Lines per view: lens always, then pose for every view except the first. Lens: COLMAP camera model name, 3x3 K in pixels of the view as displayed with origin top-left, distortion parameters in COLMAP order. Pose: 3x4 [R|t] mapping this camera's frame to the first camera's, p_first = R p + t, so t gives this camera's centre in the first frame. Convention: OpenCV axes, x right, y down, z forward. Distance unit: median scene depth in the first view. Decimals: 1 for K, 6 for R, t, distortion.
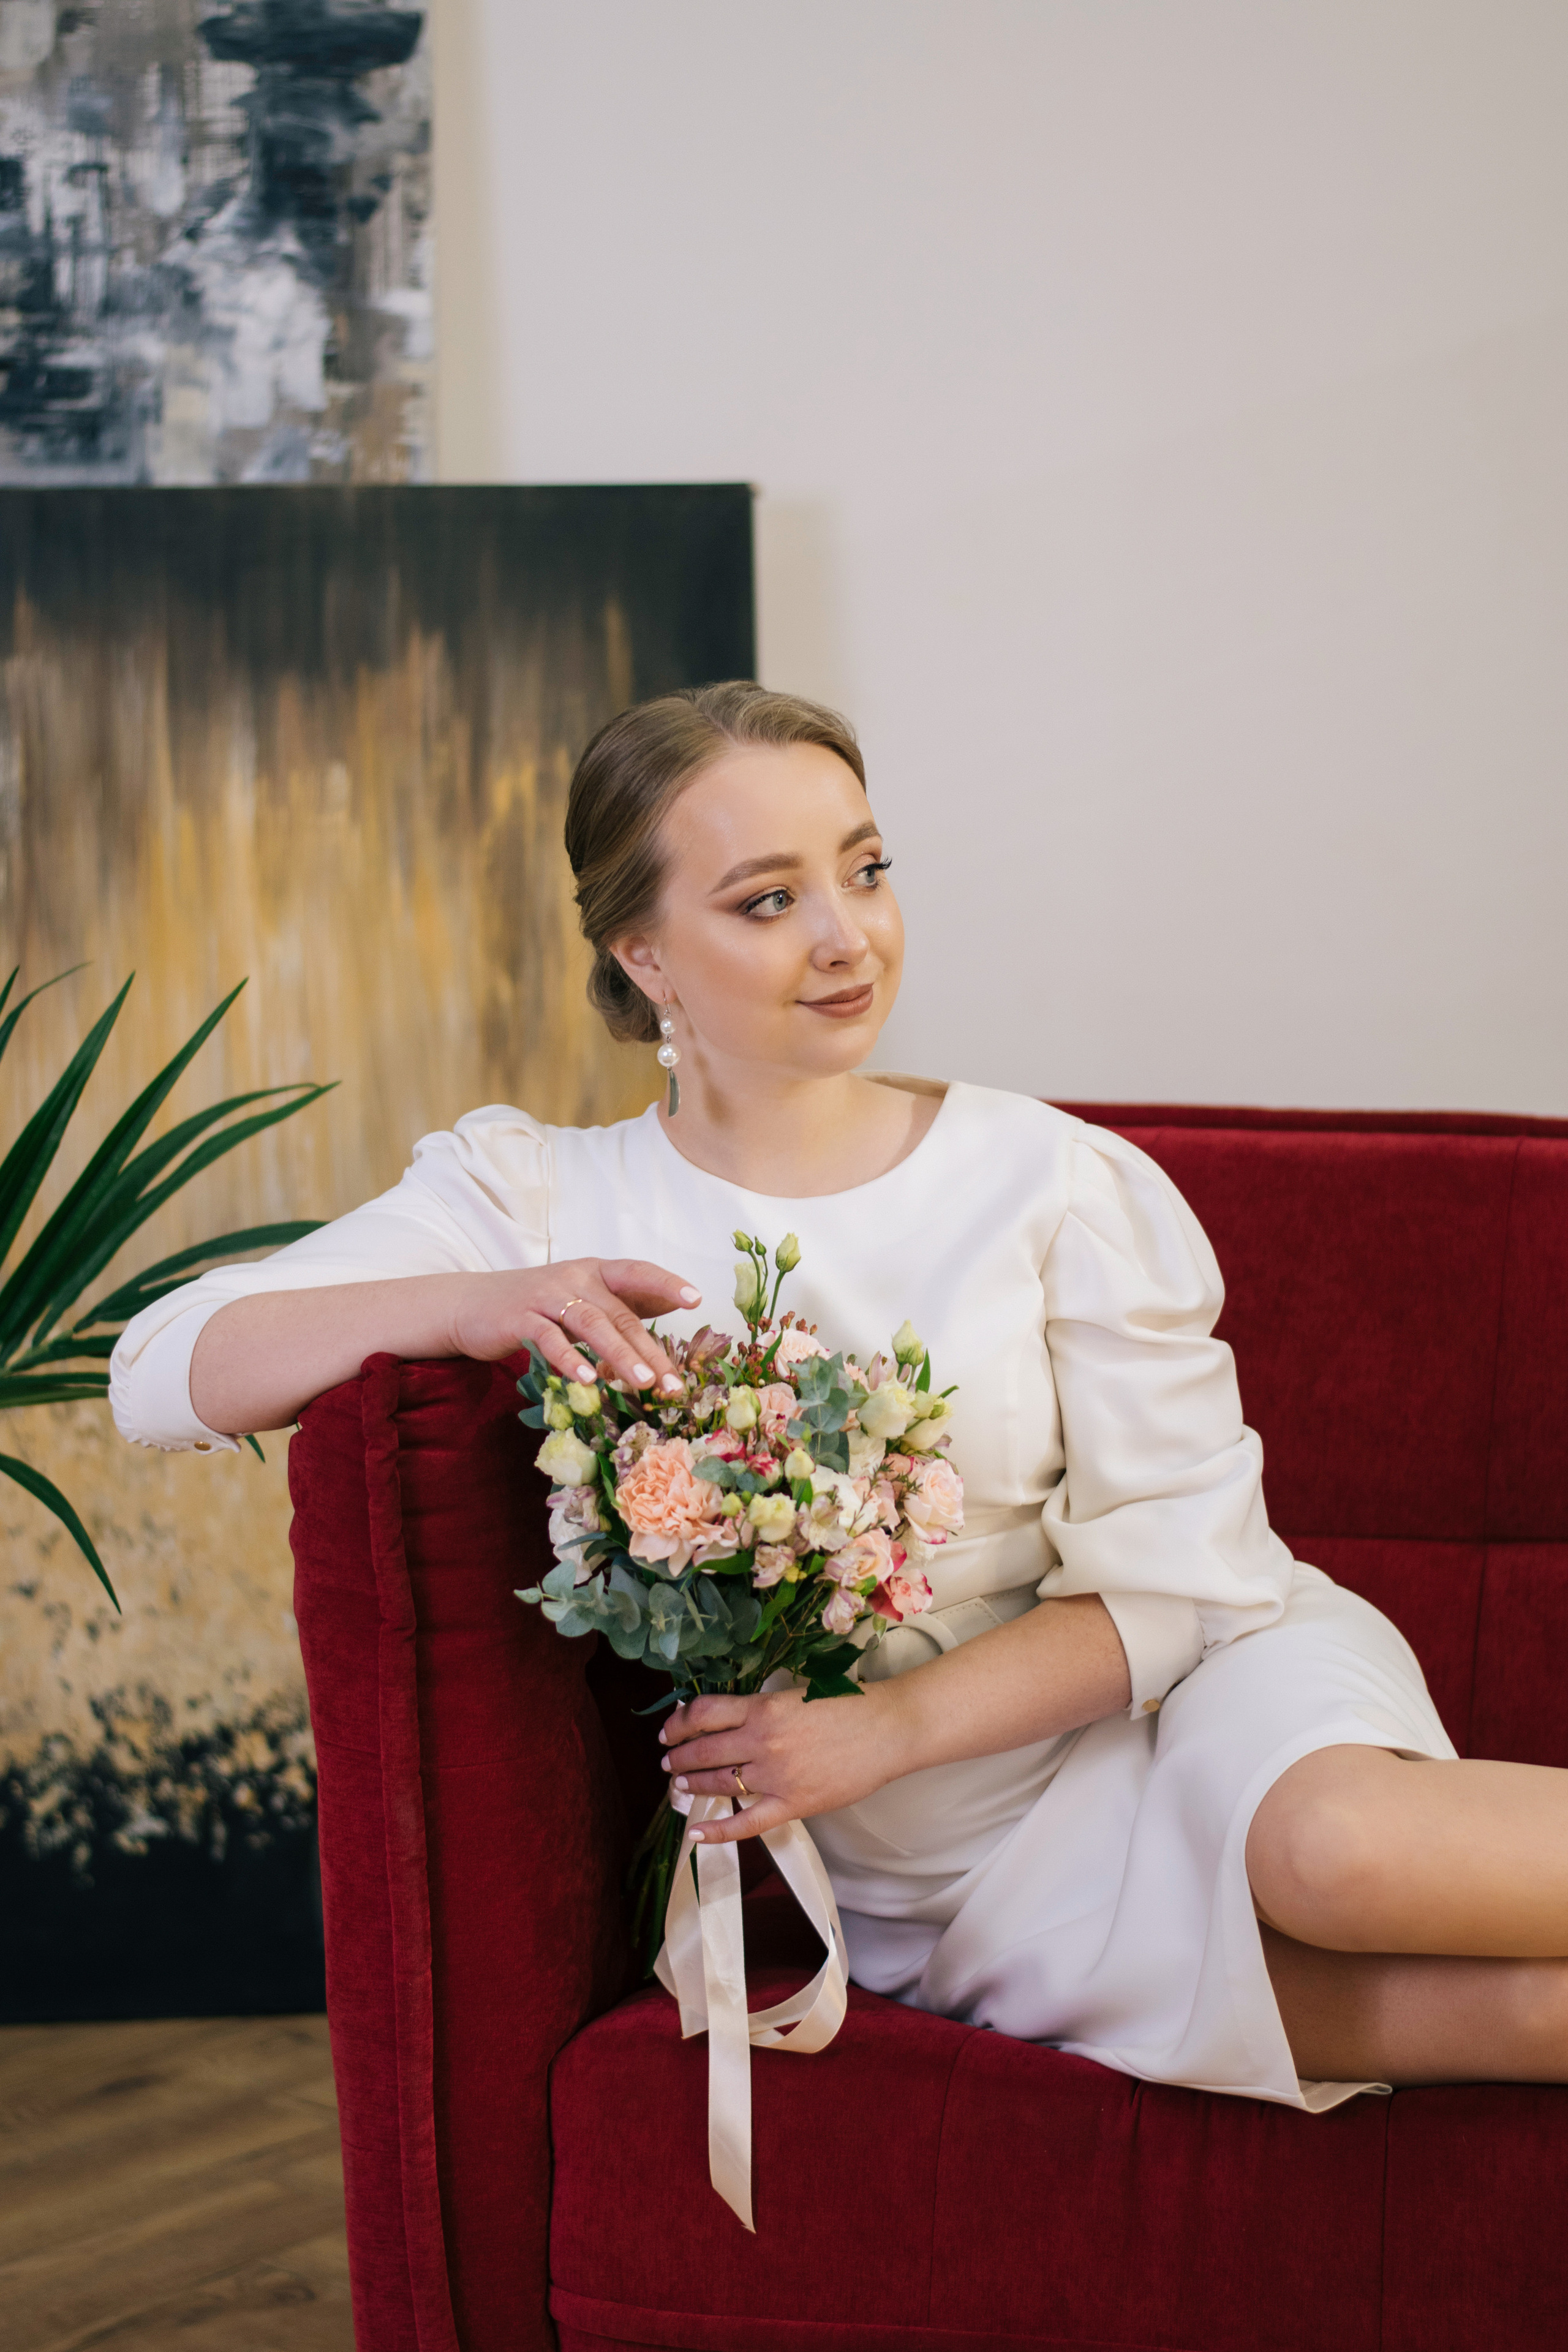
lens RADIAL K [[5421.8, 0, 764.2], [0, 5421.8, 1257.3], [0, 0, 1]] dist [-0.120413, 0.000000]
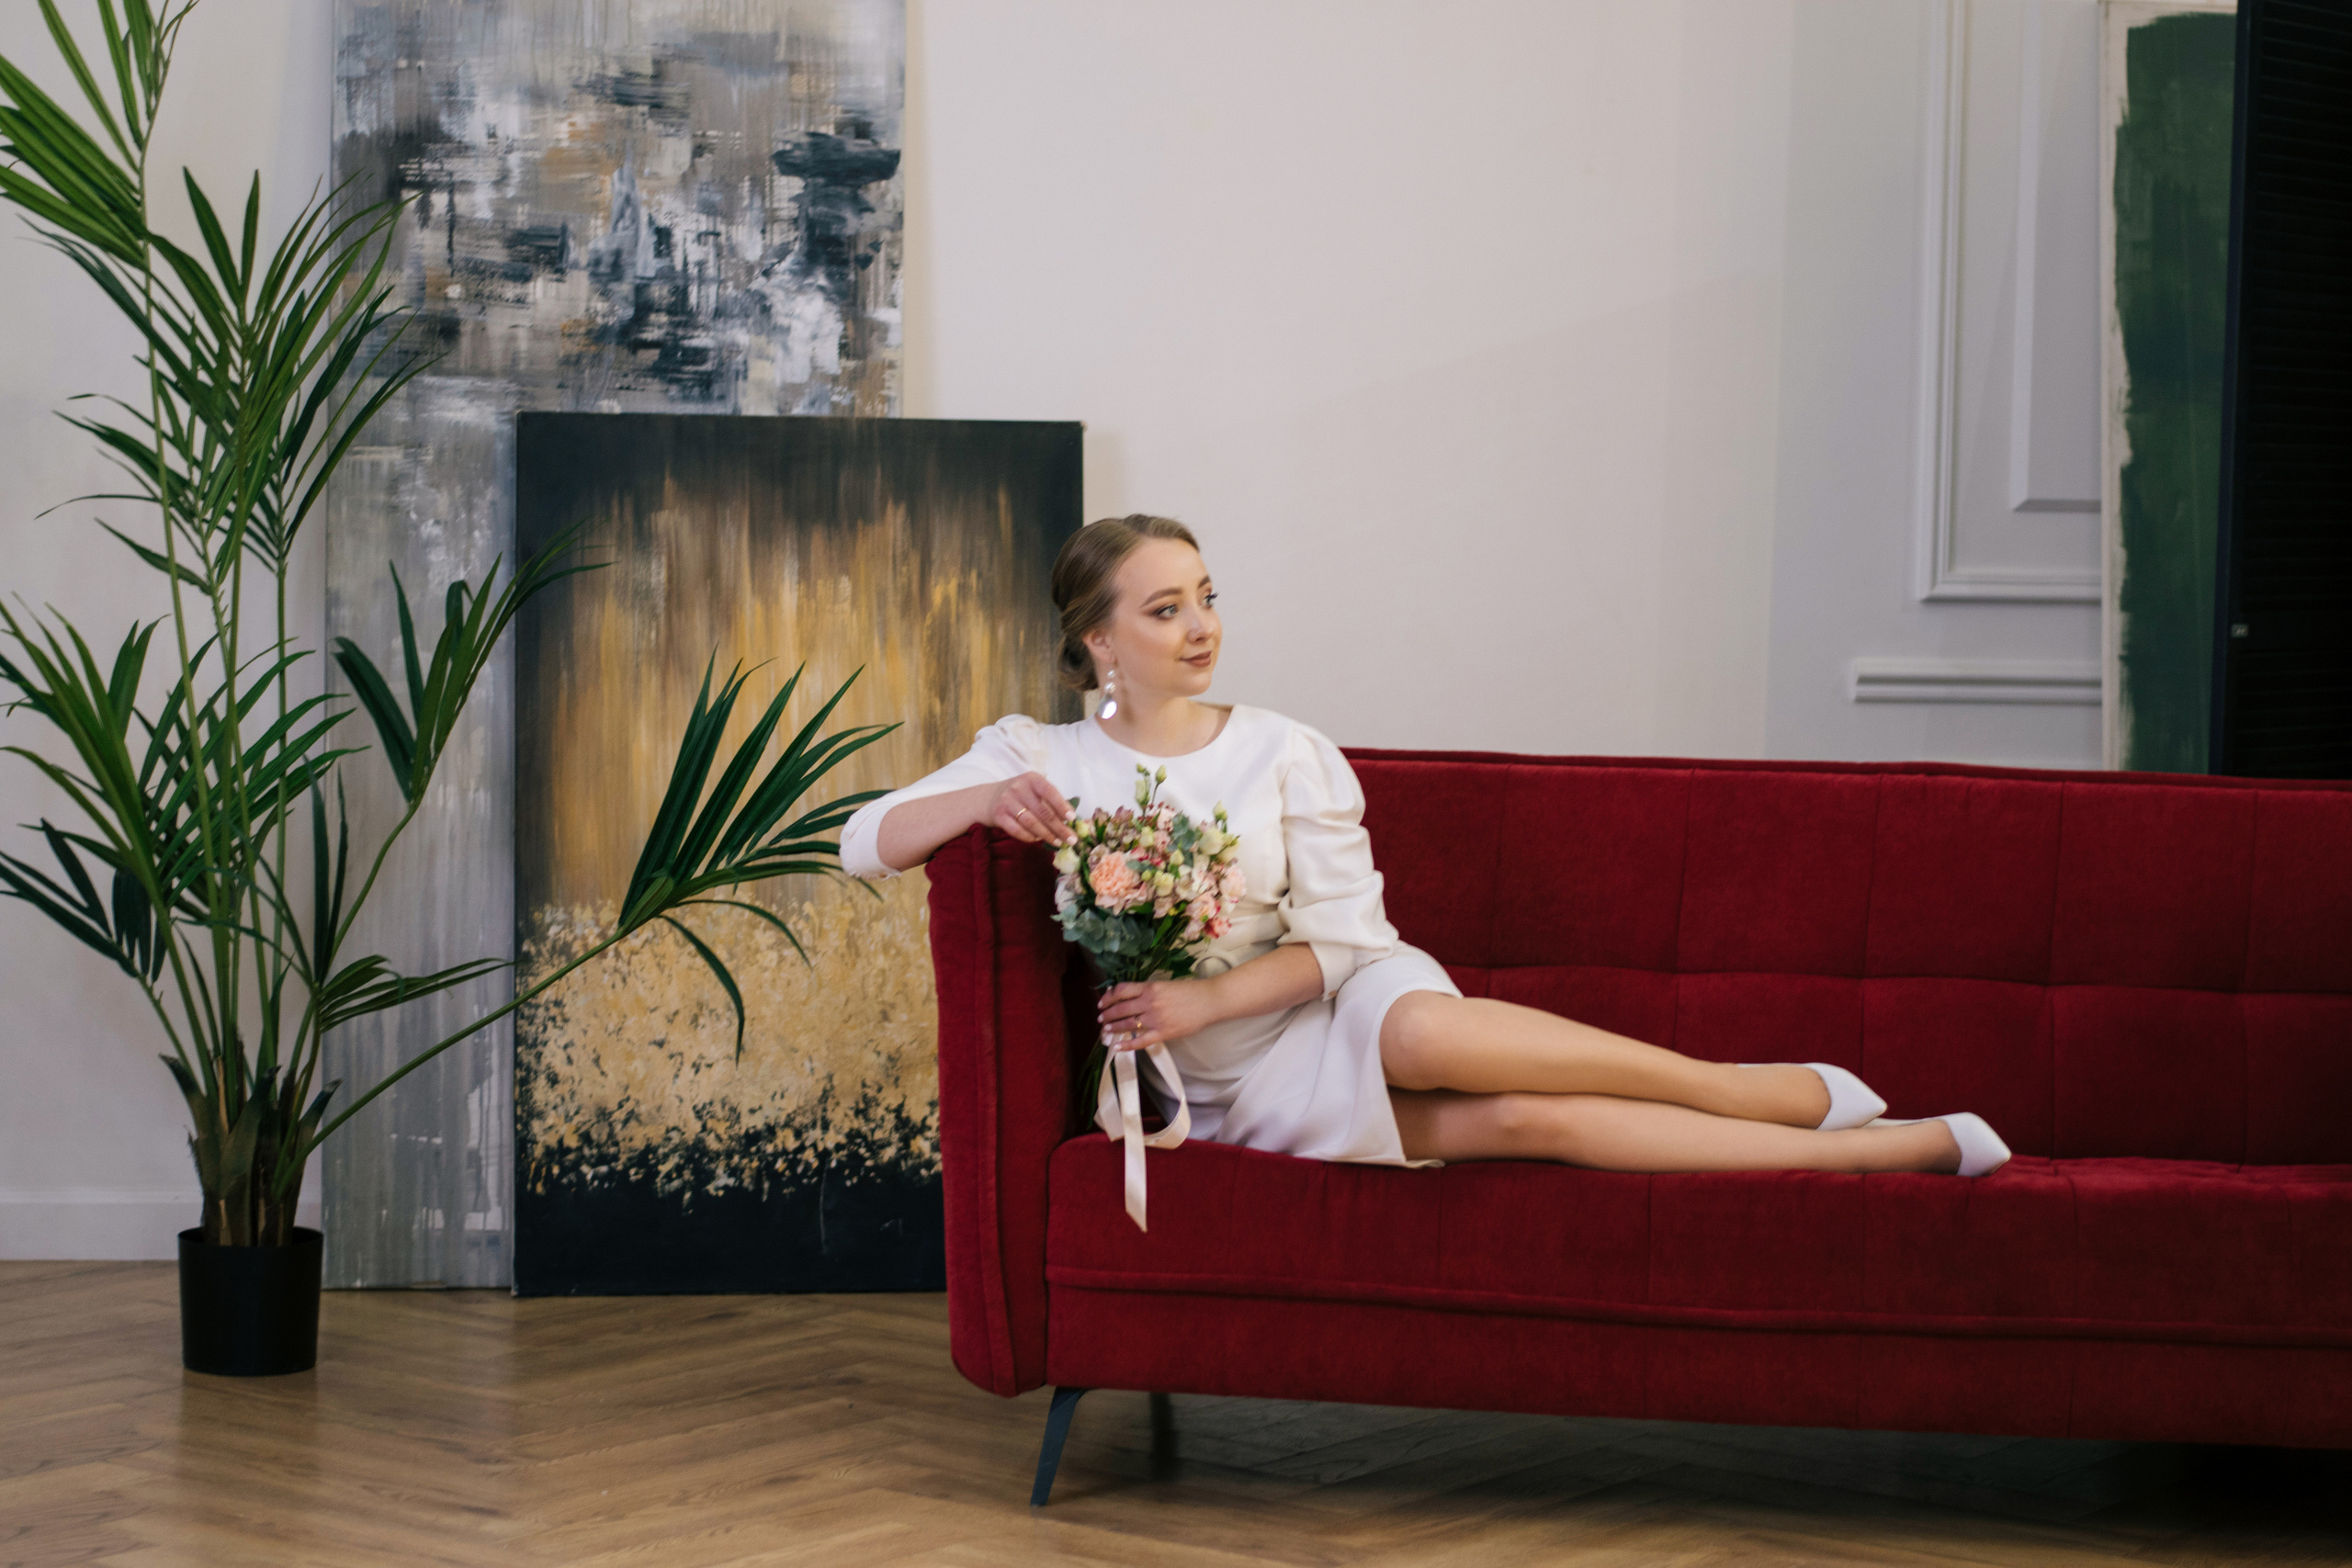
lens RADIAL K [[5421.3, 0, 1179.3], [0, 5421.3, 779.3], [0, 0, 1]] dist [-0.120413, 0.000000]
pose [[0.997365, 0.018077, 0.070256, -0.093286], [-0.012479, 0.996771, -0.079322, 0.112863], [-0.071463, 0.078237, 0.994370, -0.750673]]
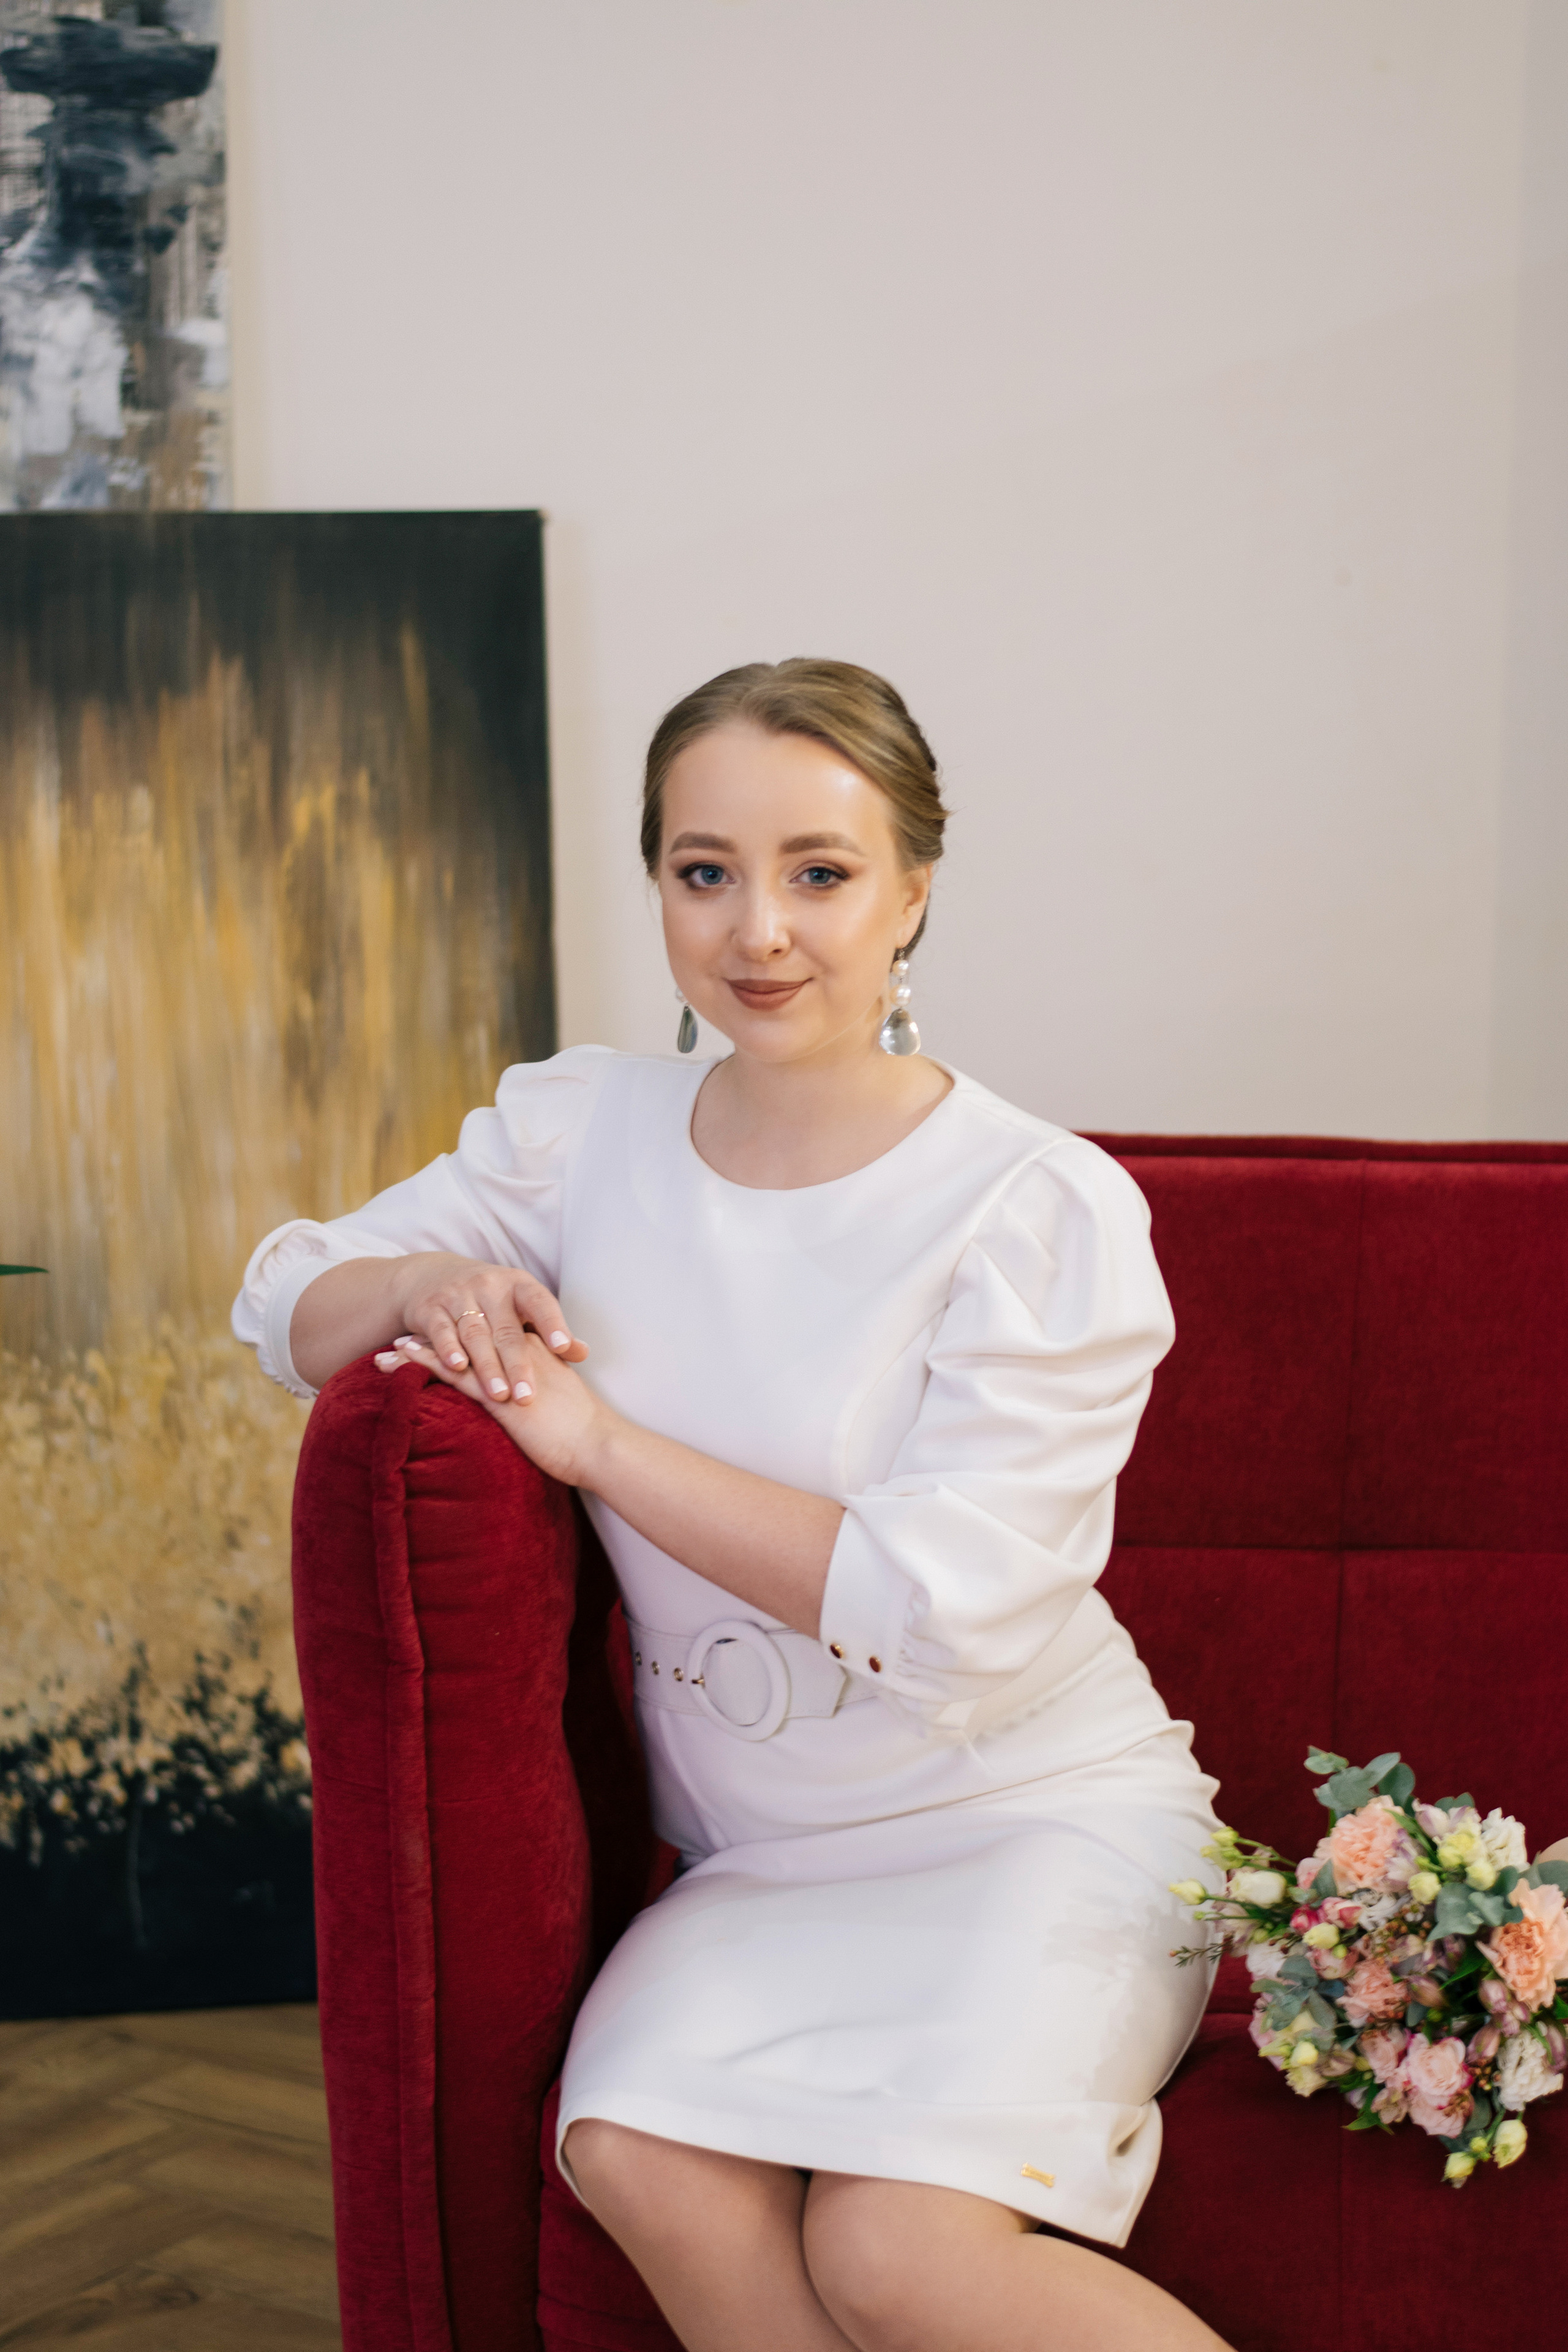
lens RADIAL K [[5421.8, 0, 803.4], [0, 5421.8, 1269.4], [0, 0, 1]] dist [-0.120413, 0.000000]
pose [[0.994138, -0.011876, 0.107467, -0.065543], [0.010249, 0.999825, 0.015677, -0.015216], [-0.107634, -0.014484, 0.994085, -0.024619]]
